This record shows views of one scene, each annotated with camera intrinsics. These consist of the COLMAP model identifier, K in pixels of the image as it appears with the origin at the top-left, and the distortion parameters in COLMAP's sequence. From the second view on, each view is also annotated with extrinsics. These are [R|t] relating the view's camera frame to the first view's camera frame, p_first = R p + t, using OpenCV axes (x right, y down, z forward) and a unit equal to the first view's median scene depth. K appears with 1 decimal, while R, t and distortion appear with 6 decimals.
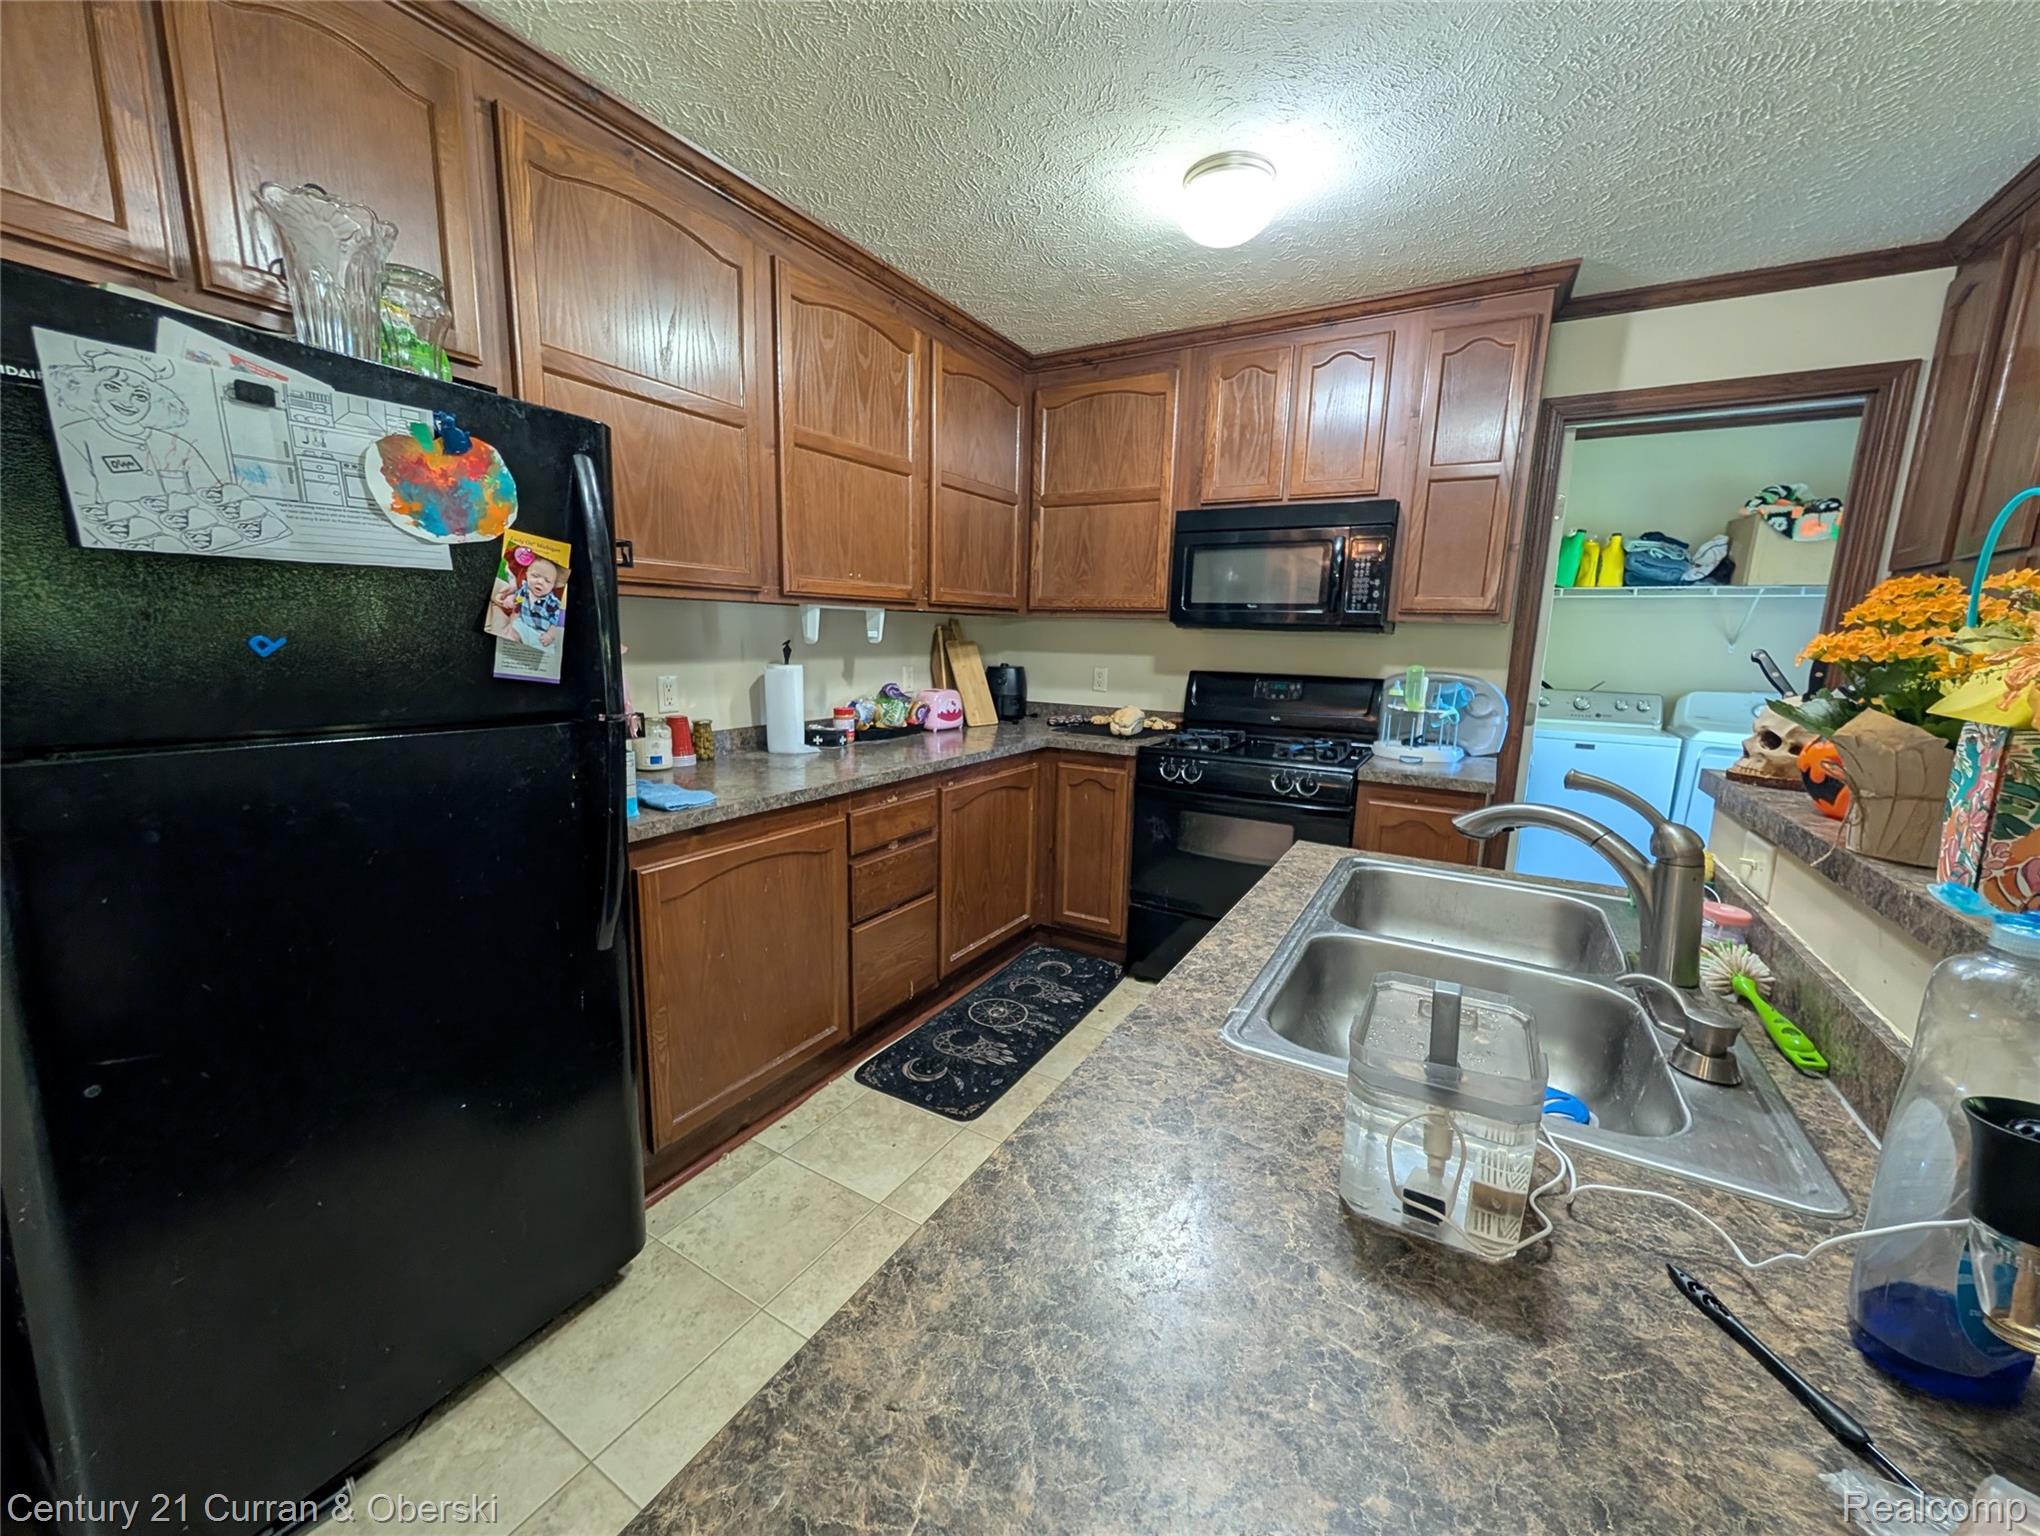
lens RADIAL K [[785.1, 0, 1020.0], [0, 785.1, 768.0], [0, 0, 1]] dist [0.000442, 0.000402]
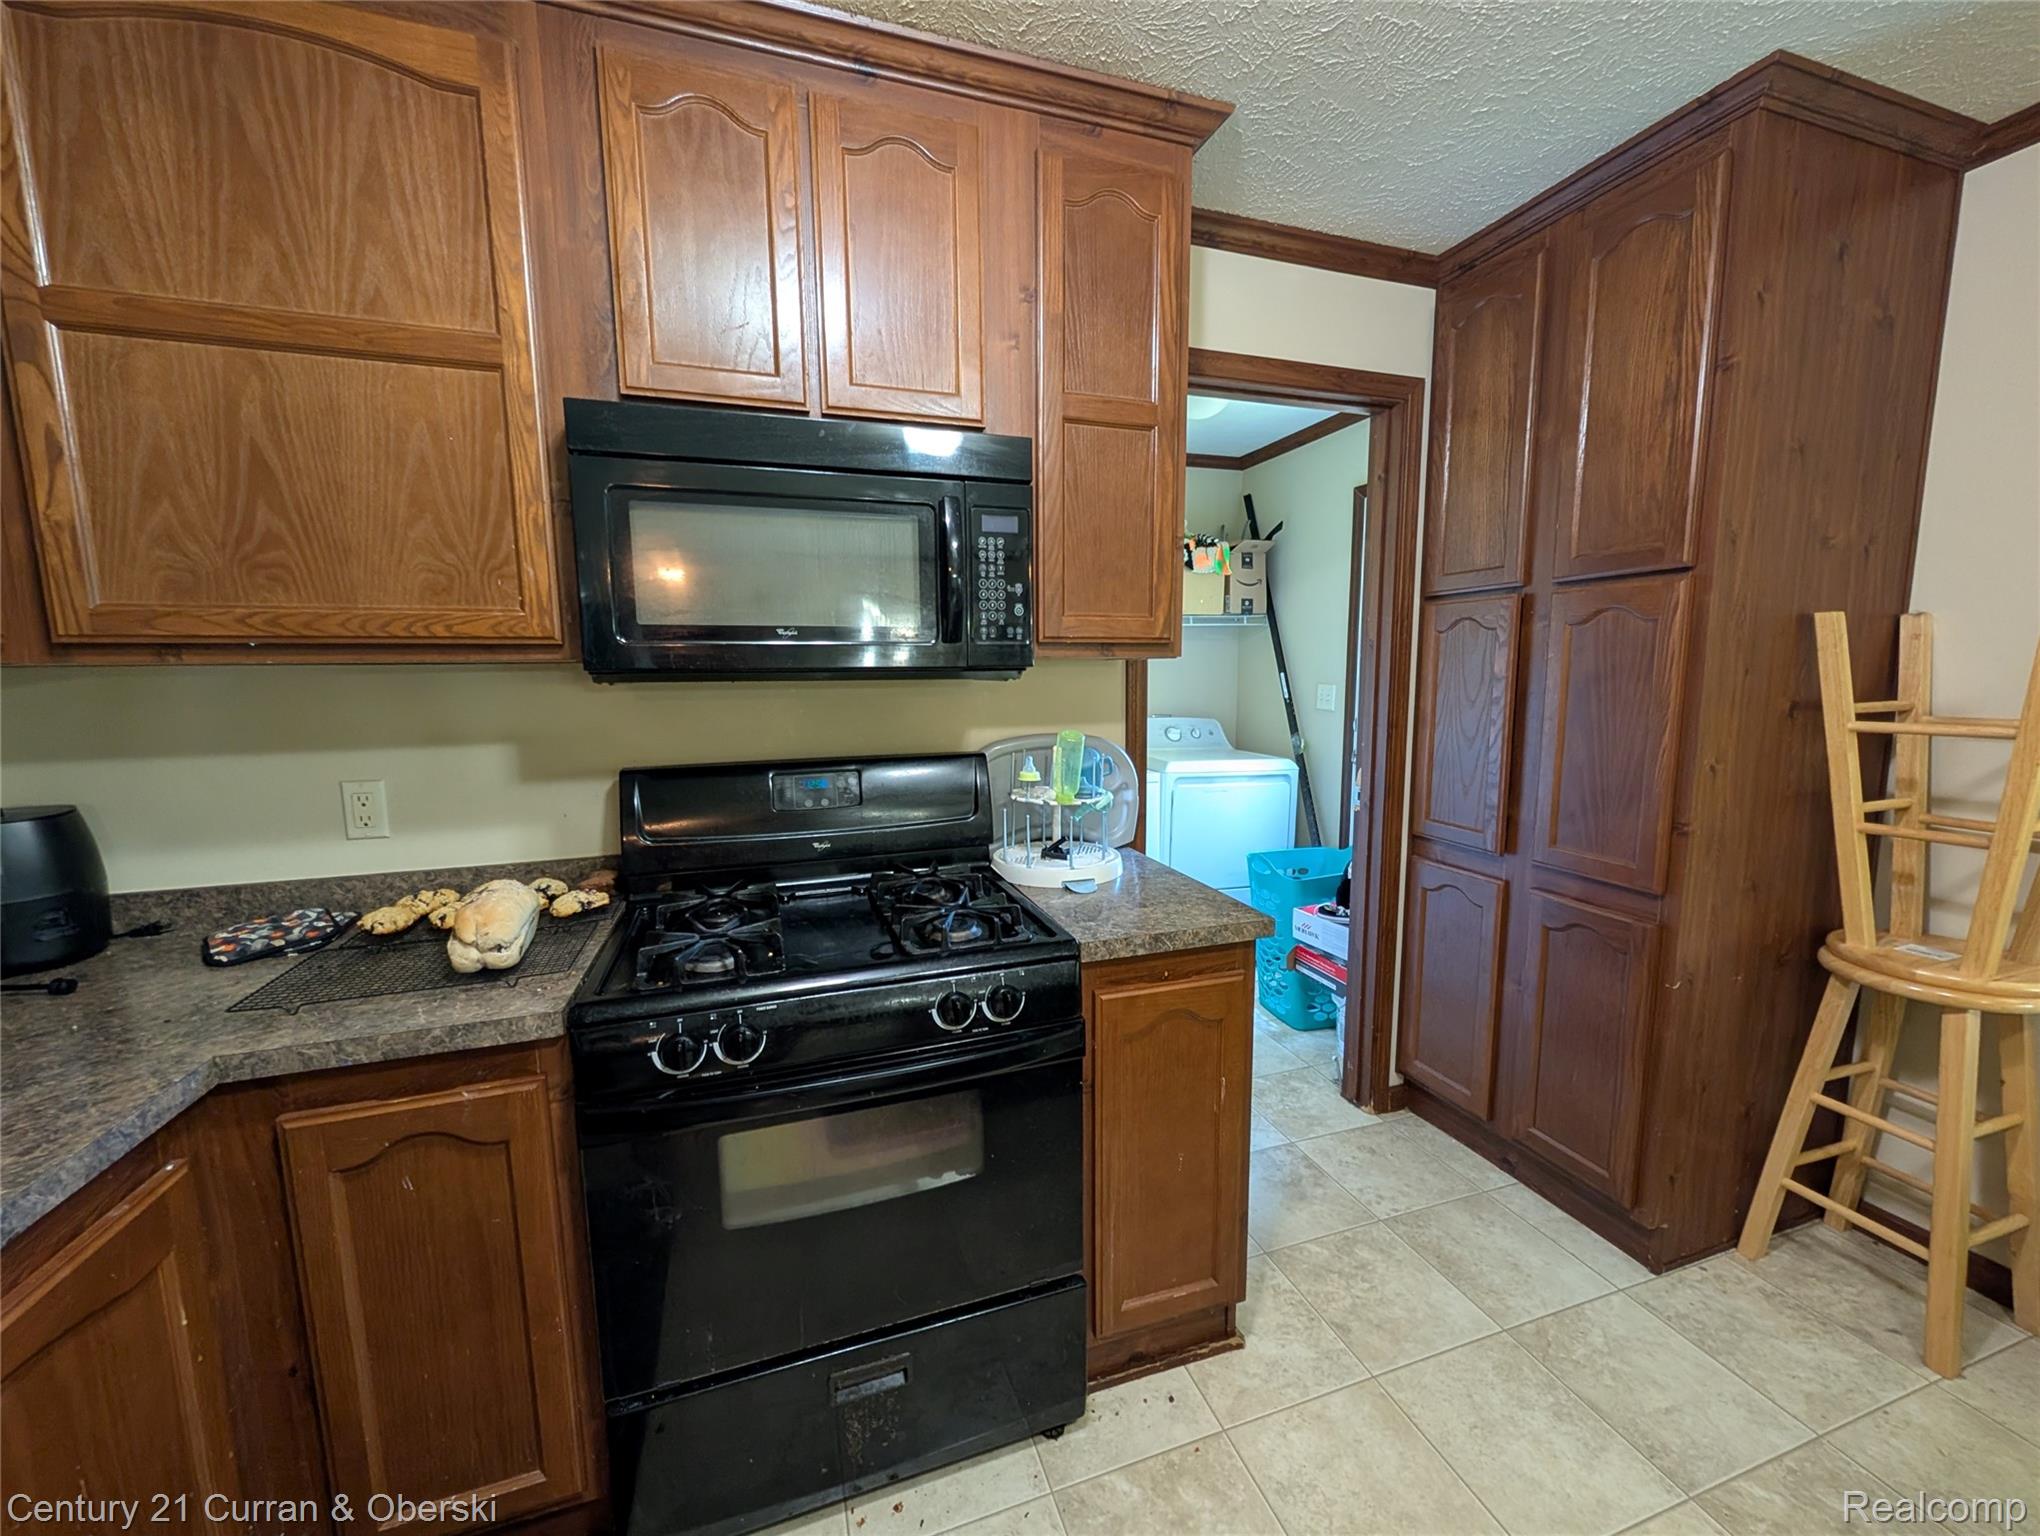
lens RADIAL K [[785.1, 0, 1020.0], [0, 785.1, 768.0], [0, 0, 1]] dist [0.000442, 0.000402]
pose [[0.656629, -0.127005, 0.743443, 0.032220], [0.156176, 0.987251, 0.030716, -0.127245], [-0.737867, 0.095939, 0.668093, 0.632032]]
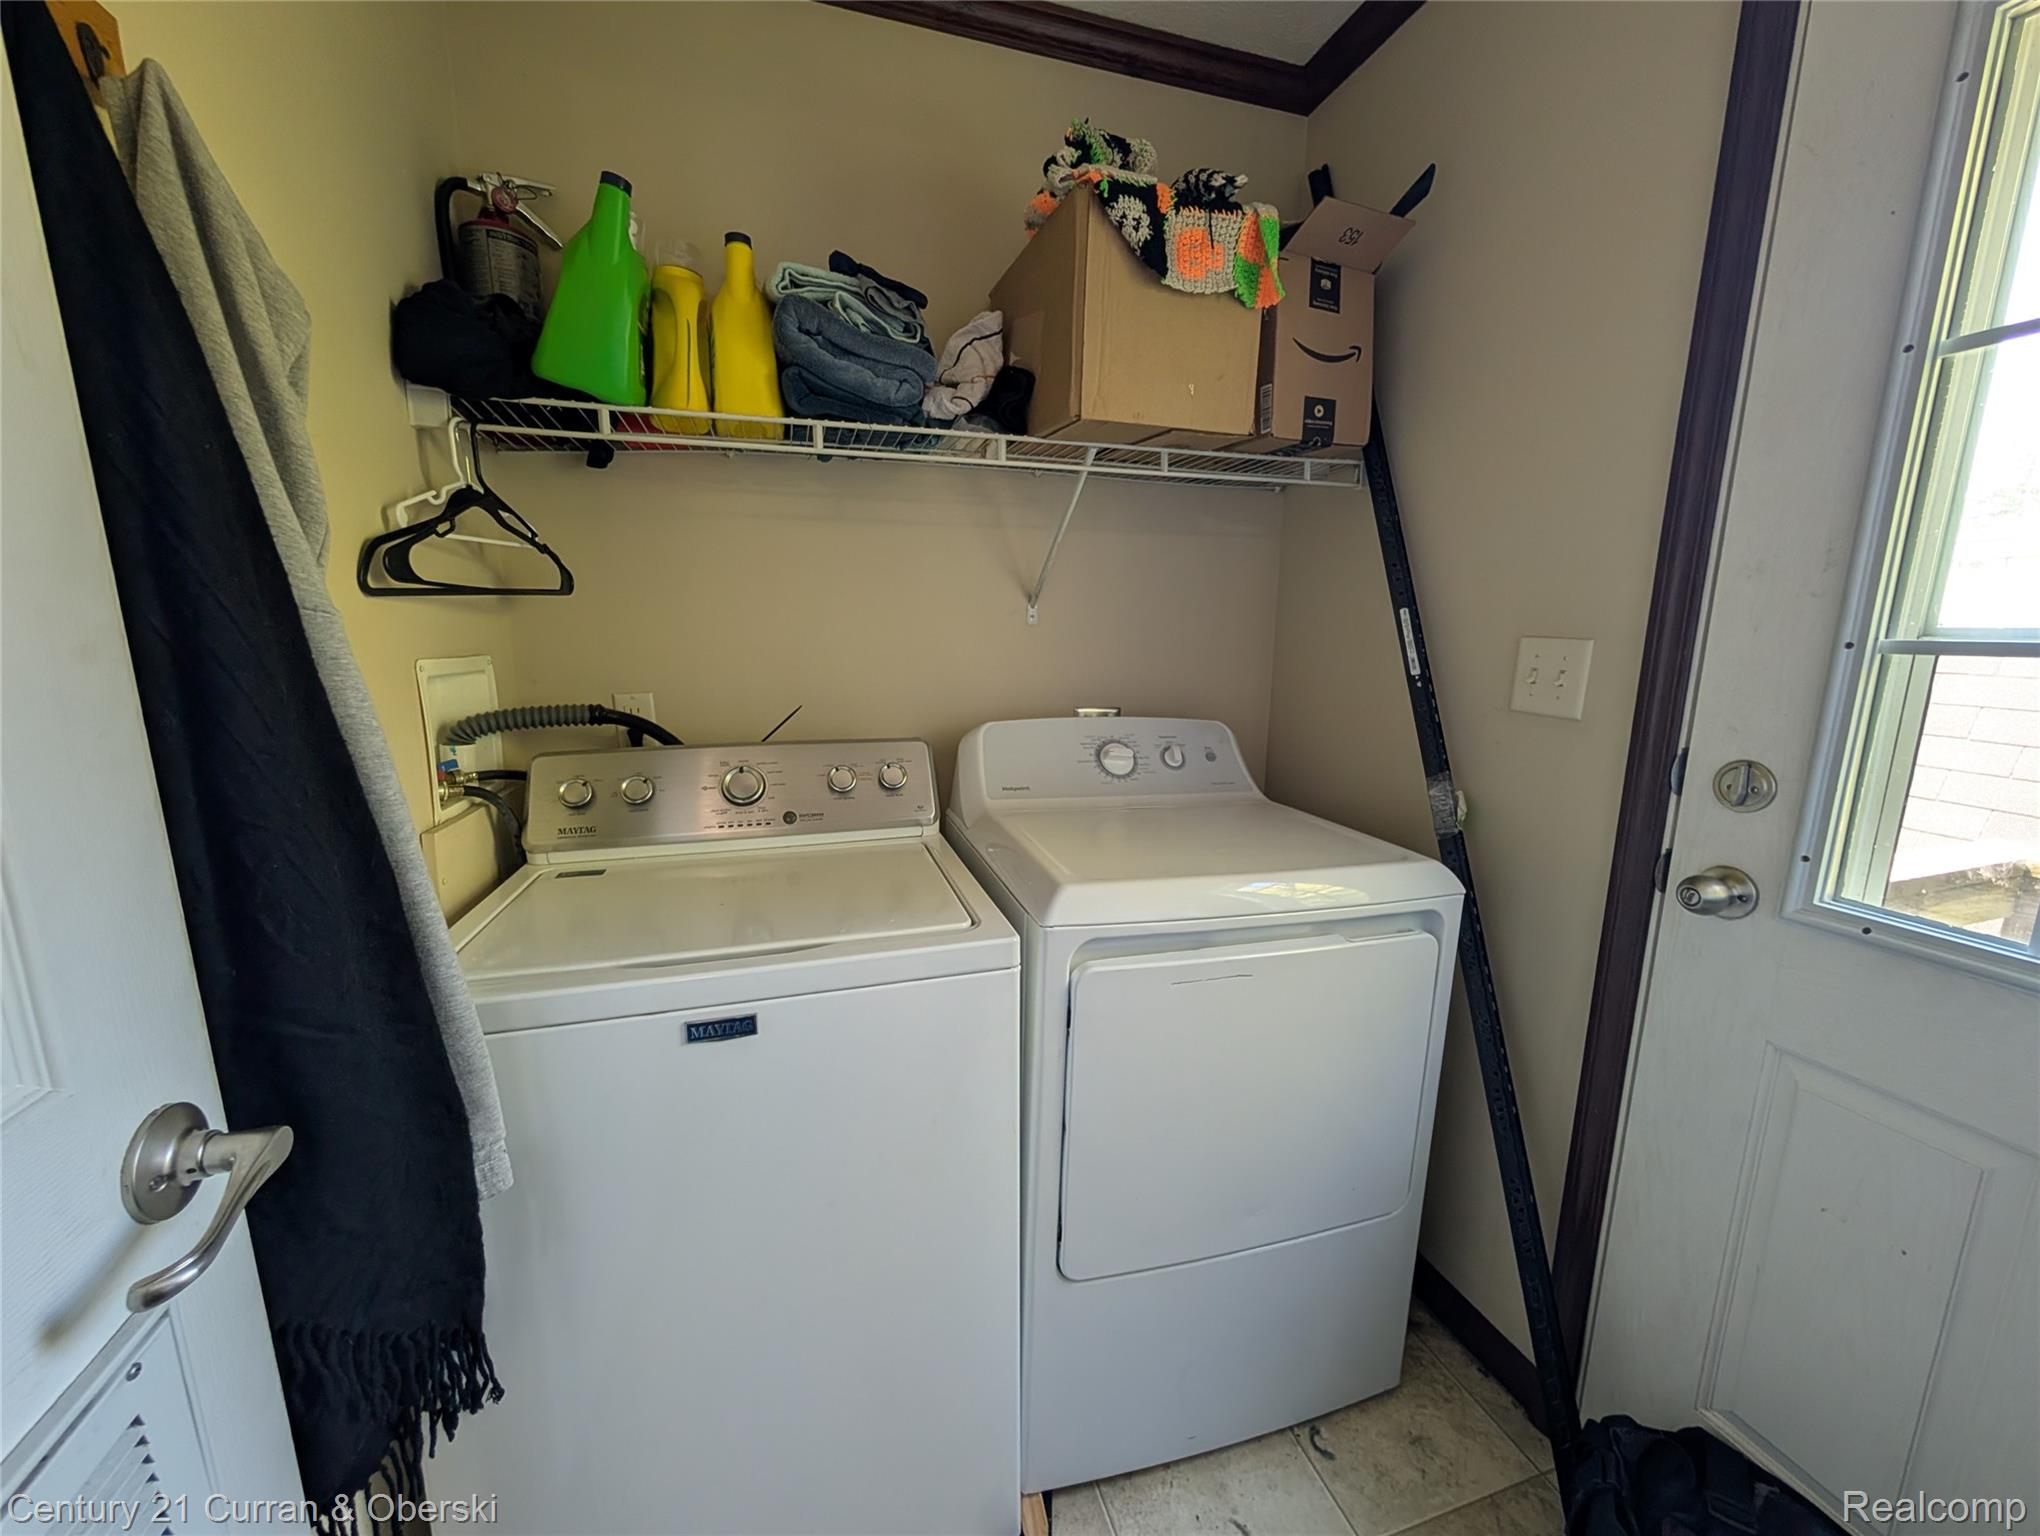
lens RADIAL K [[785.1, 0, 1020.0], [0, 785.1, 768.0], [0, 0, 1]] dist [0.000442, 0.000402]
pose [[0.669951, -0.155651, 0.725905, 0.839999], [0.137936, 0.986847, 0.084299, -0.153101], [-0.729479, 0.043652, 0.682609, 1.044270]]
